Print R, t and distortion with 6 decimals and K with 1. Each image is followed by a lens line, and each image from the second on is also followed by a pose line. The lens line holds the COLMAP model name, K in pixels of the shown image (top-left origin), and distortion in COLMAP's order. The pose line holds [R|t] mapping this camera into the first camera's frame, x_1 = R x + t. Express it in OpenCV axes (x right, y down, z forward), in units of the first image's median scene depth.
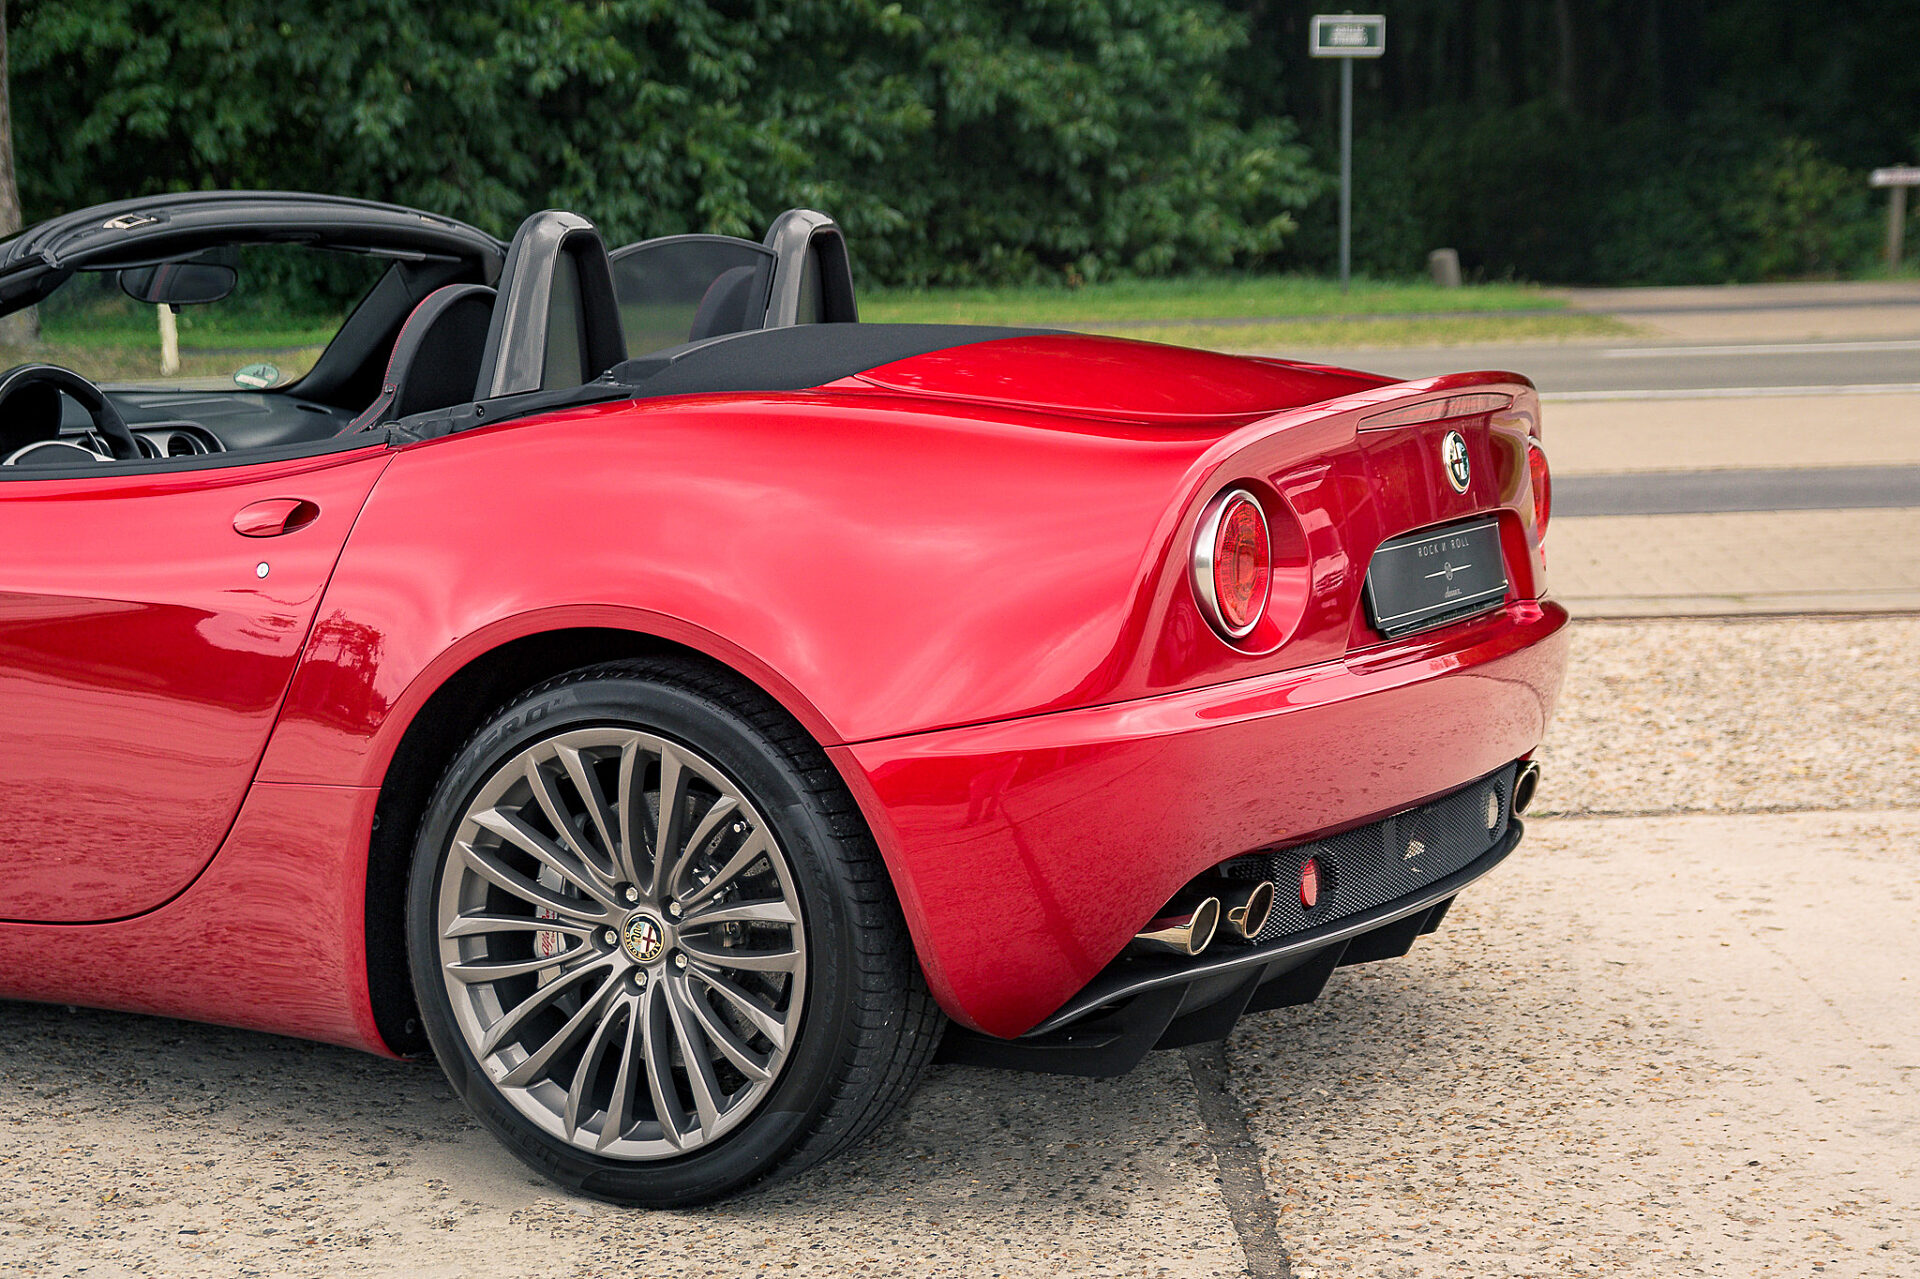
lens RADIAL K [[4555.7, 0, 1083.5], [0, 4555.7, 717.9], [0, 0, 1]] dist [0.247589, 0.447051]
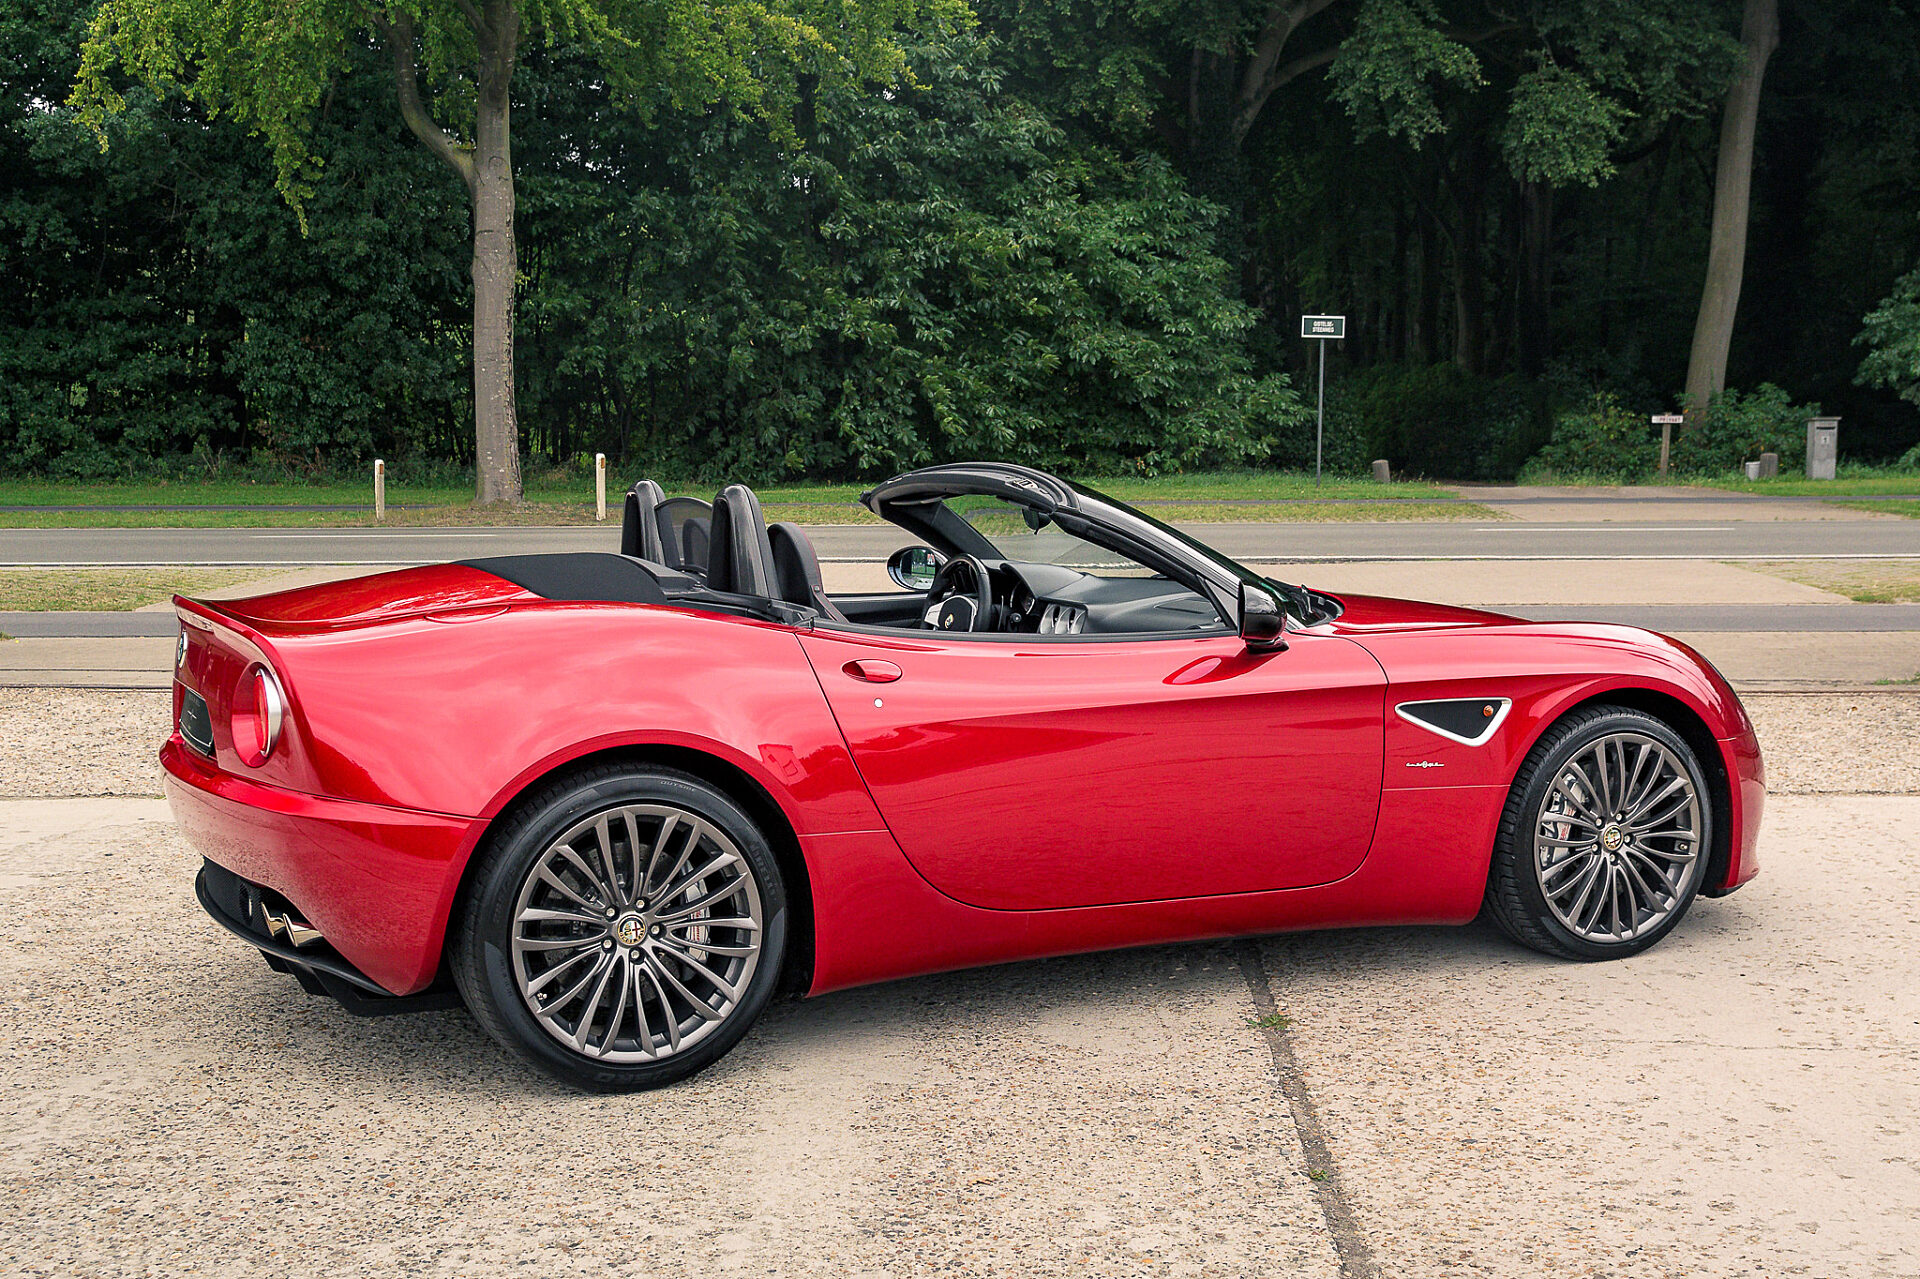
lens RADIAL K [[3203.0, 0, 968.5], [0, 3203.0, 704.6], [0, 0, 1]] dist [-0.013070, 0.446771]
pose [[0.998421, 0.023300, -0.051122, -0.005713], [-0.024034, 0.999616, -0.013794, 0.002424], [0.050781, 0.015001, 0.998597, -0.118345]]
